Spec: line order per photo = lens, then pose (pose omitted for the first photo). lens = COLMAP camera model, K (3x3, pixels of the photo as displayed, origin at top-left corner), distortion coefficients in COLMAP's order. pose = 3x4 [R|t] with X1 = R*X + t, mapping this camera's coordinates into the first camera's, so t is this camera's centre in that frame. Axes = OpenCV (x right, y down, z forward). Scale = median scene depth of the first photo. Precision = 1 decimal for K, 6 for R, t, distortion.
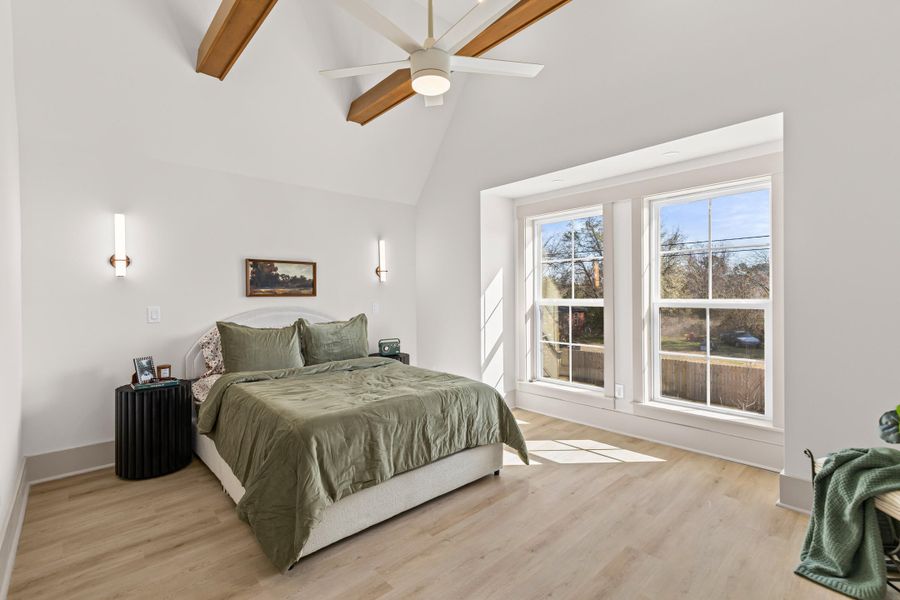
lens RADIAL K [[411.9, 0, 450.0], [0, 411.9, 300.0], [0, 0, 1]] dist [0.000666, 0.000017]
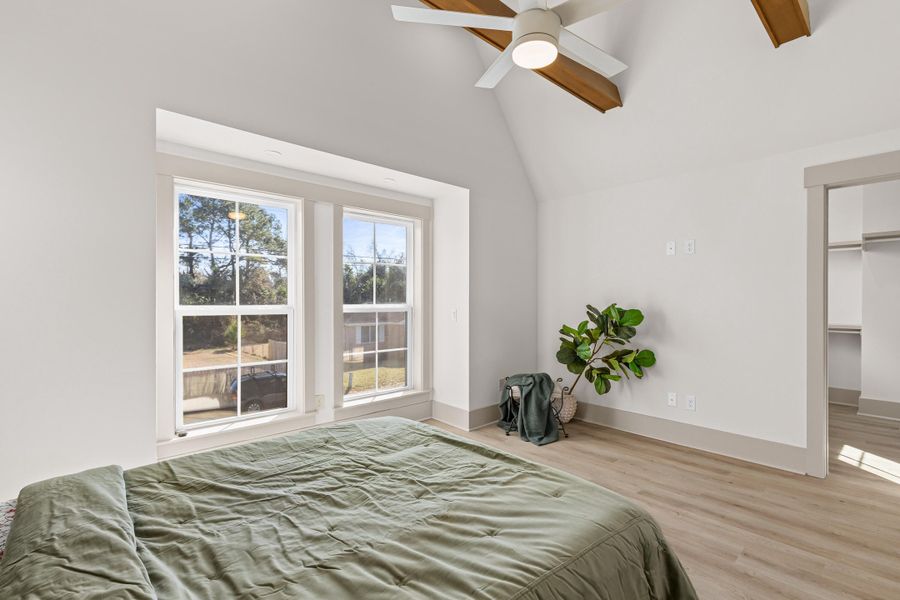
lens RADIAL K [[411.9, 0, 450.0], [0, 411.9, 300.0], [0, 0, 1]] dist [0.000666, 0.000017]
pose [[0.001827, 0.012040, 0.999926, -0.553472], [0.012160, 0.999853, -0.012061, 0.002612], [-0.999924, 0.012181, 0.001680, 0.718308]]
